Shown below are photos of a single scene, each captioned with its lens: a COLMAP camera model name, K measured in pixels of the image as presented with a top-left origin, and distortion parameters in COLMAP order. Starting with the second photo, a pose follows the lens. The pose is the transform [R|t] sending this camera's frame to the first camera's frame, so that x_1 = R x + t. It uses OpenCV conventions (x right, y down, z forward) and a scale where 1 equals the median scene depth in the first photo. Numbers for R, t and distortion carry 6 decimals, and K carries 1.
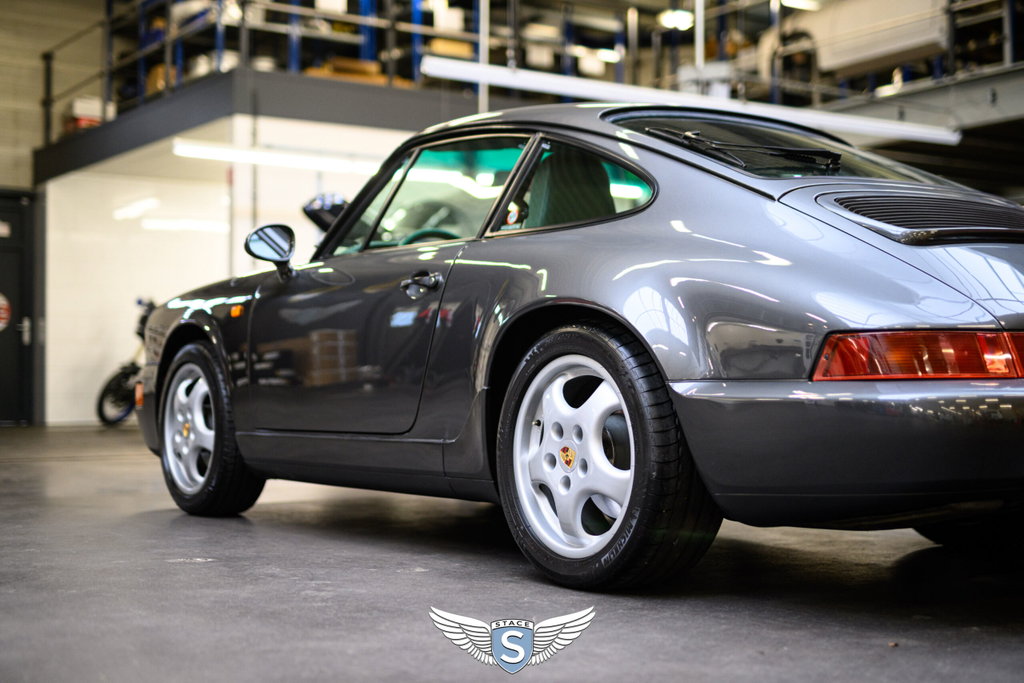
lens RADIAL K [[1438.8, 0, 512.0], [0, 1438.8, 341.5], [0, 0, 1]] dist [0.012785, 0.075386]
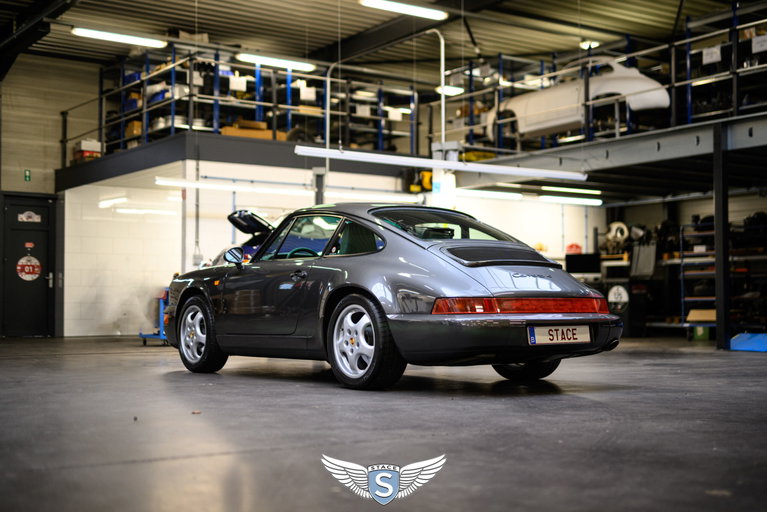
lens RADIAL K [[1077.7, 0, 383.5], [0, 1077.7, 256.0], [0, 0, 1]] dist [0.012785, 0.075386]
pose [[0.999642, -0.001107, 0.026726, 0.028284], [0.001634, 0.999804, -0.019737, -0.028130], [-0.026698, 0.019774, 0.999448, -0.701079]]
